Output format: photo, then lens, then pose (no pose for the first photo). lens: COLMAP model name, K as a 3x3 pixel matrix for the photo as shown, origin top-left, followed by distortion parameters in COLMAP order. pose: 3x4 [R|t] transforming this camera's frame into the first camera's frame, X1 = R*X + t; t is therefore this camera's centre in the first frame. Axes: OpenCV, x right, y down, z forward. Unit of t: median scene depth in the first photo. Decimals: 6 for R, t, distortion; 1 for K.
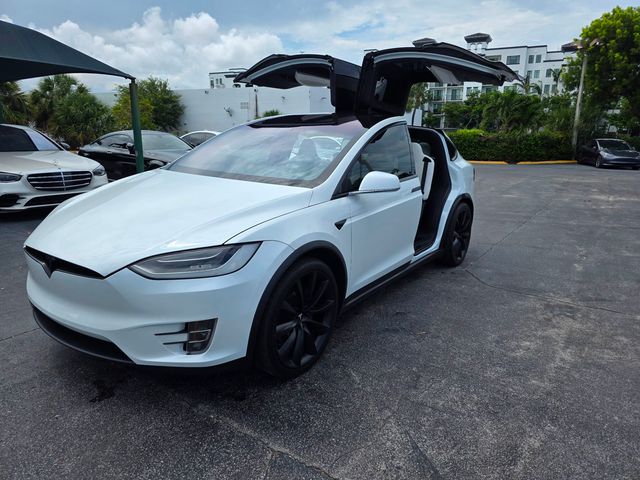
lens RADIAL K [[432.0, 0, 326.1], [0, 432.0, 232.4], [0, 0, 1]] dist [0.054369, -0.048215]
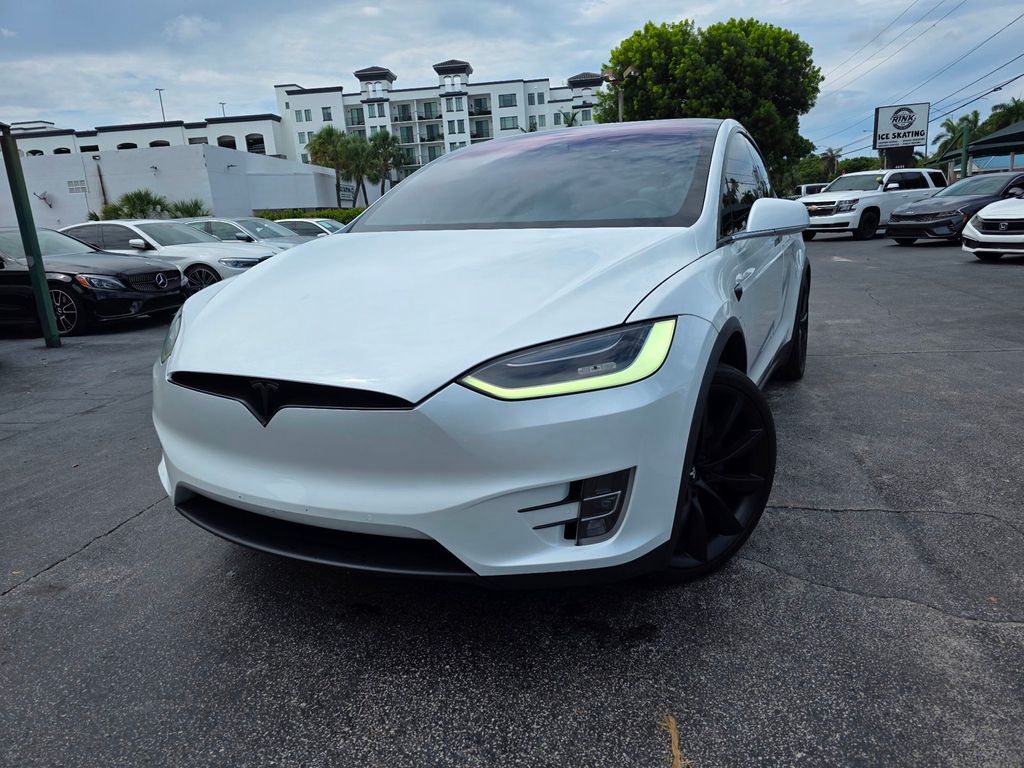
lens RADIAL K [[691.2, 0, 508.1], [0, 691.2, 379.0], [0, 0, 1]] dist [0.054369, -0.048215]
pose [[0.923354, -0.157085, 0.350344, -0.034941], [0.156883, 0.987187, 0.029154, 0.006579], [-0.350435, 0.028044, 0.936167, -0.009211]]
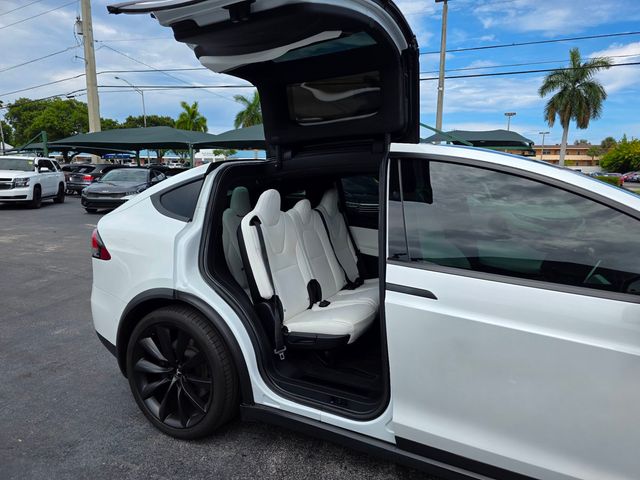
lens RADIAL K [[432.0, 0, 328.8], [0, 432.0, 244.2], [0, 0, 1]] dist [0.054369, -0.048215]
pose [[-0.147522, -0.187551, 0.971114, -0.048838], [0.195421, 0.956973, 0.214506, -0.026831], [-0.969561, 0.221420, -0.104523, 0.107283]]
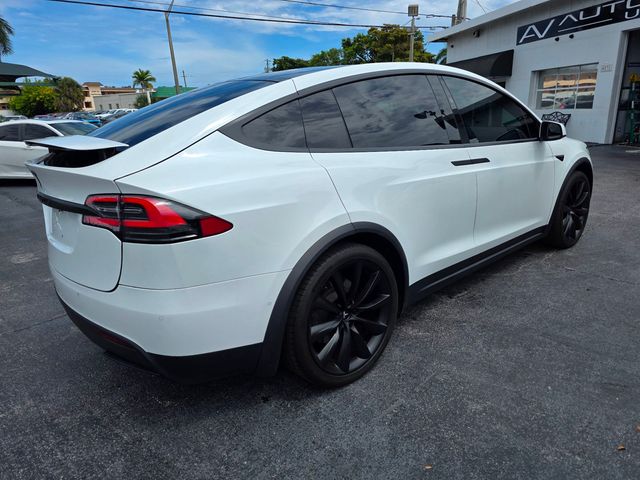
lens RADIAL K [[432.0, 0, 329.1], [0, 432.0, 236.2], [0, 0, 1]] dist [0.054369, -0.048215]
pose [[-0.972556, -0.046592, 0.227956, -0.008412], [0.072046, 0.871286, 0.485459, -0.034737], [-0.221233, 0.488560, -0.844017, 0.157071]]
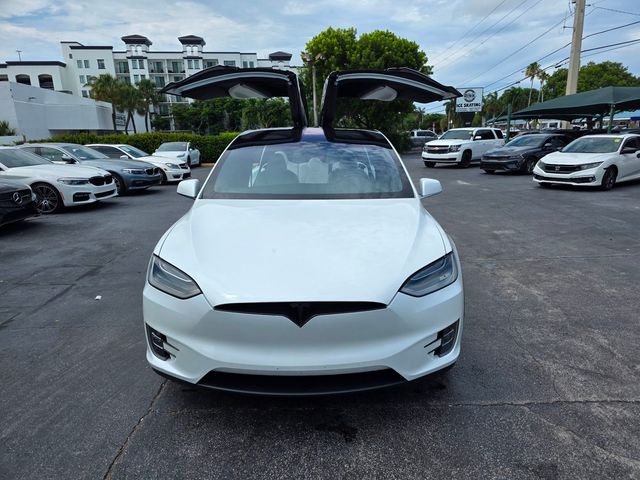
lens RADIAL K [[432.0, 0, 330.1], [0, 432.0, 241.3], [0, 0, 1]] dist [0.054369, -0.048215]
pose [[0.815963, -0.171338, 0.552130, -0.048741], [0.162666, 0.984530, 0.065126, -0.005644], [-0.554746, 0.036672, 0.831211, 0.009859]]
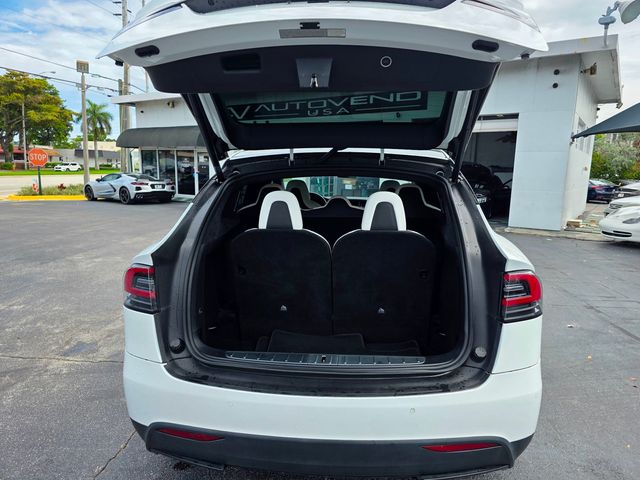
lens RADIAL K [[432.0, 0, 330.8], [0, 432.0, 239.1], [0, 0, 1]] dist [0.054369, -0.048215]
pose [[-0.862243, 0.042703, -0.504691, 0.042025], [-0.148209, 0.931553, 0.332029, -0.033269], [0.484325, 0.361090, -0.796896, 0.148839]]
